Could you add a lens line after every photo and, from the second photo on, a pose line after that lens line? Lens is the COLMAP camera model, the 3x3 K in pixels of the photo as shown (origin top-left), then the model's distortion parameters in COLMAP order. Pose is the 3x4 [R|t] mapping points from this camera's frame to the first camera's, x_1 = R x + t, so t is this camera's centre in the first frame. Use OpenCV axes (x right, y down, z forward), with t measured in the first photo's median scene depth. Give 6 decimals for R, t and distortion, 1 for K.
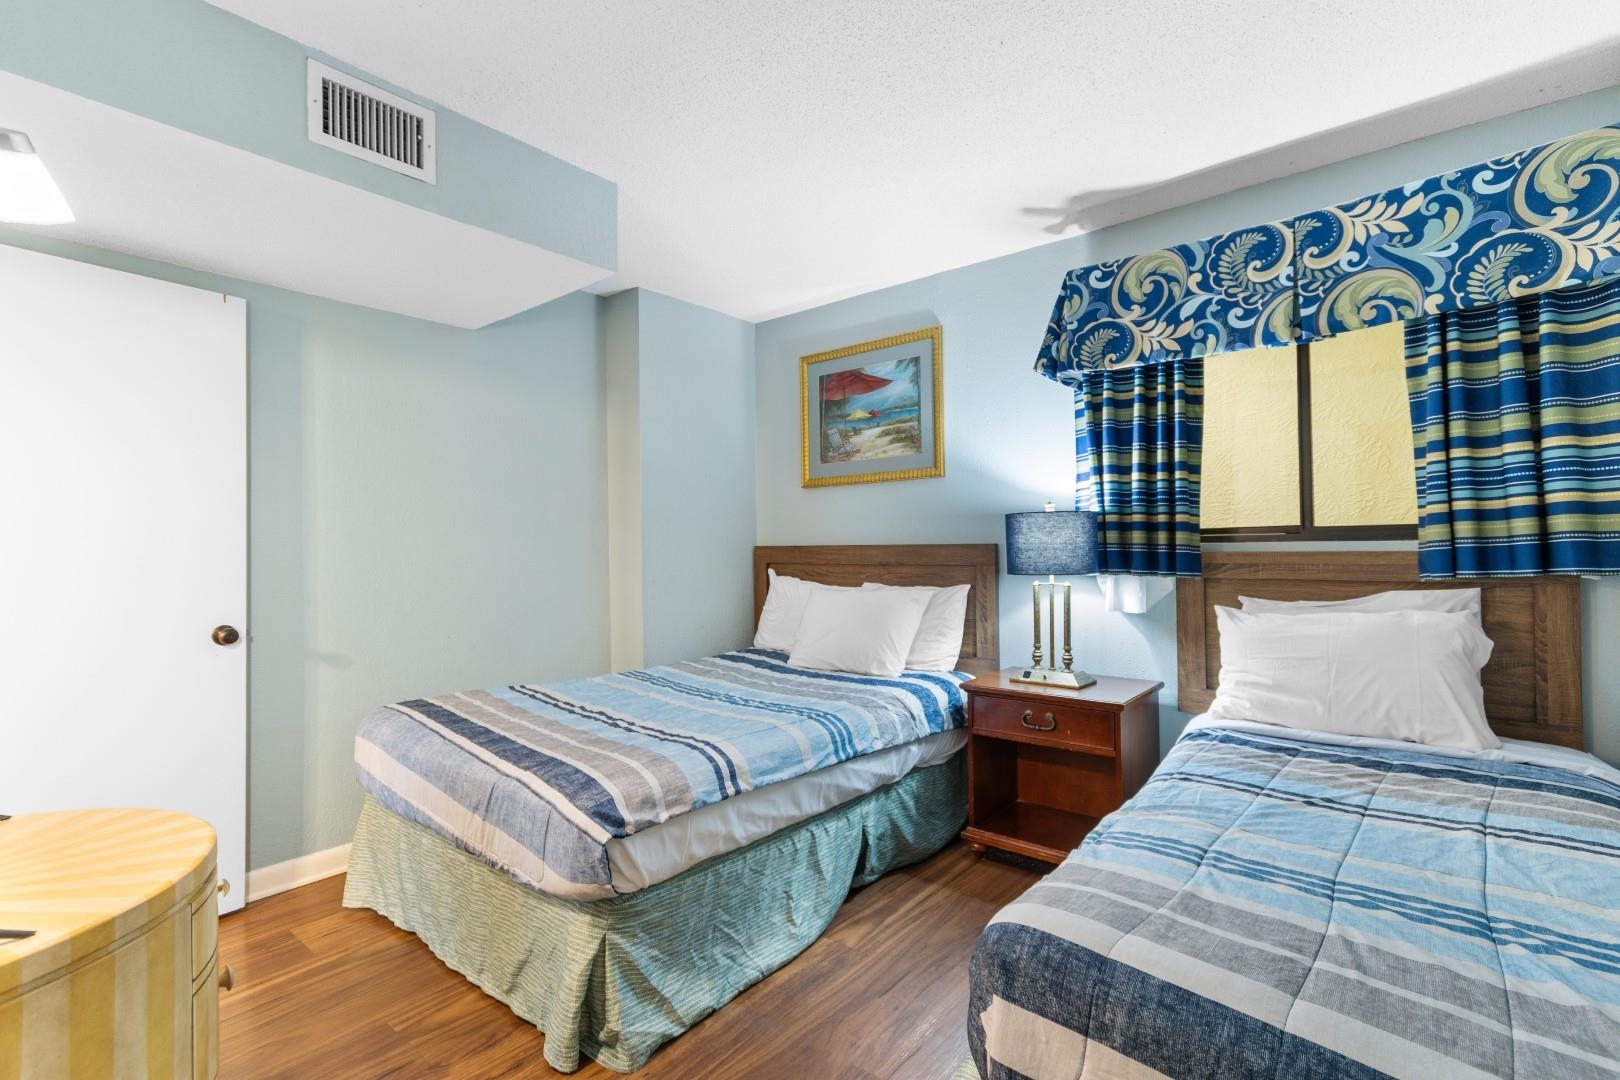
lens RADIAL K [[729.6, 0, 812.8], [0, 729.6, 540.0], [0, 0, 1]] dist [0.005046, -0.000232]
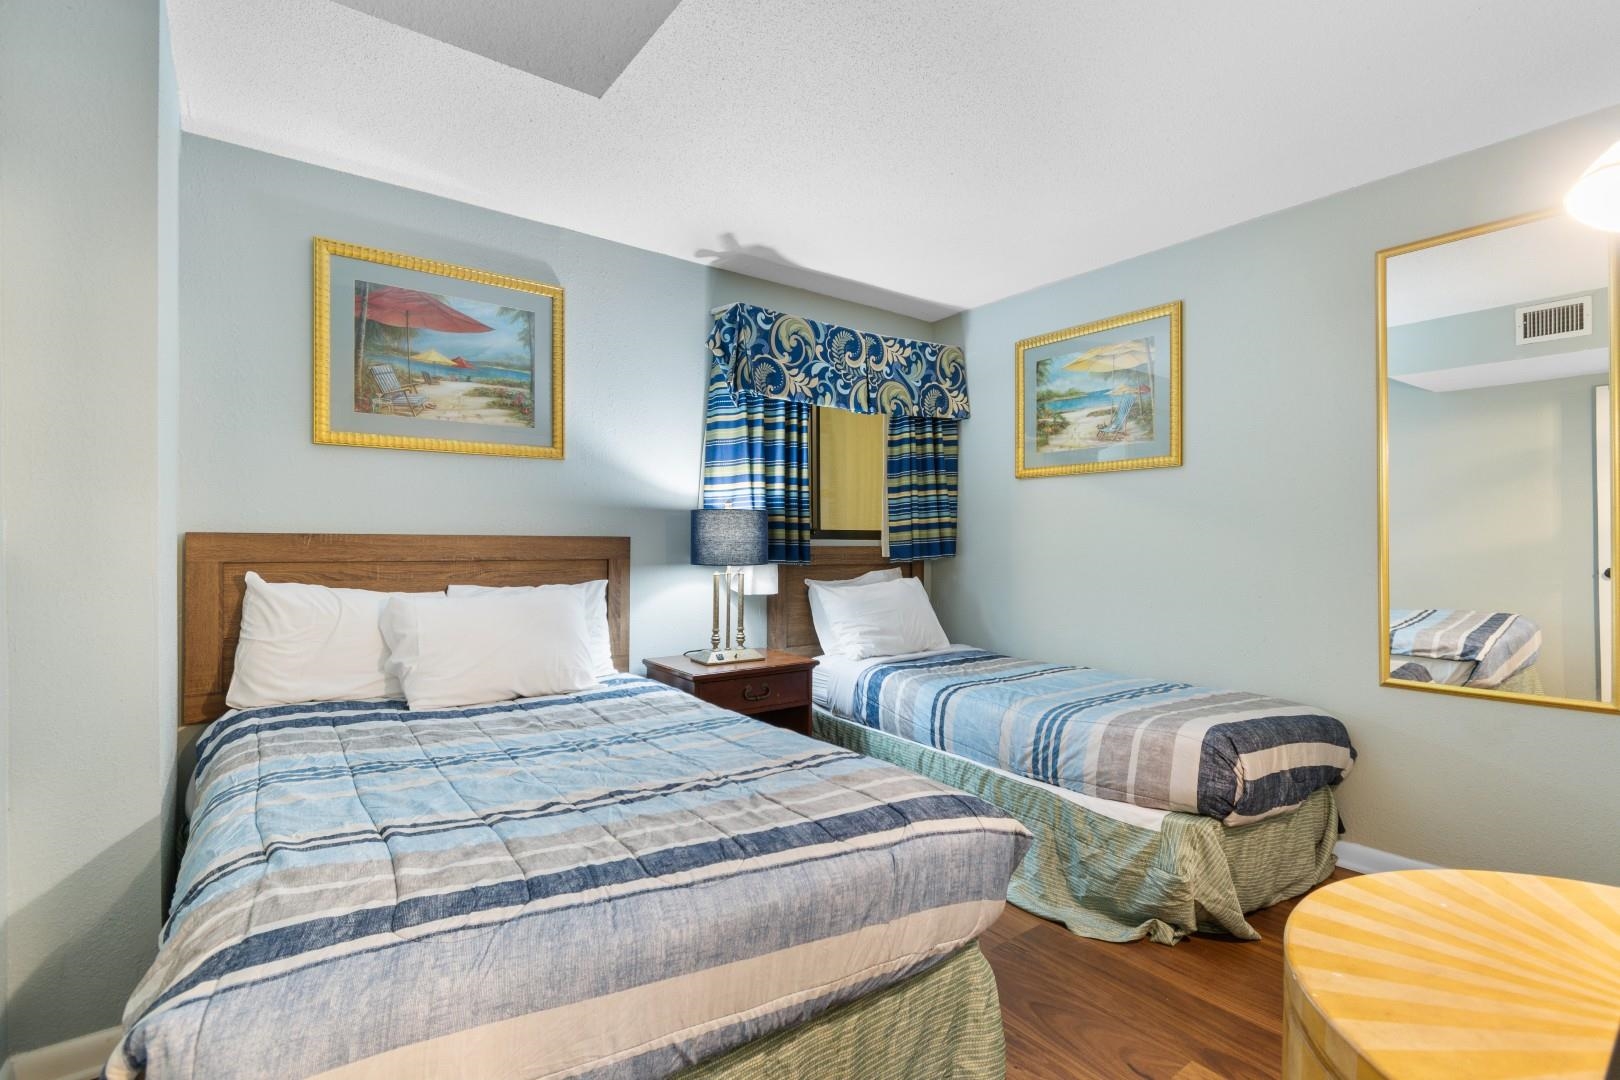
lens RADIAL K [[751.3, 0, 810.0], [0, 751.3, 540.0], [0, 0, 1]] dist [-0.002099, -0.000118]
pose [[0.242253, 0.015938, 0.970082, -0.827198], [-0.015183, 0.999805, -0.012635, 0.022865], [-0.970094, -0.011668, 0.242448, 0.642154]]
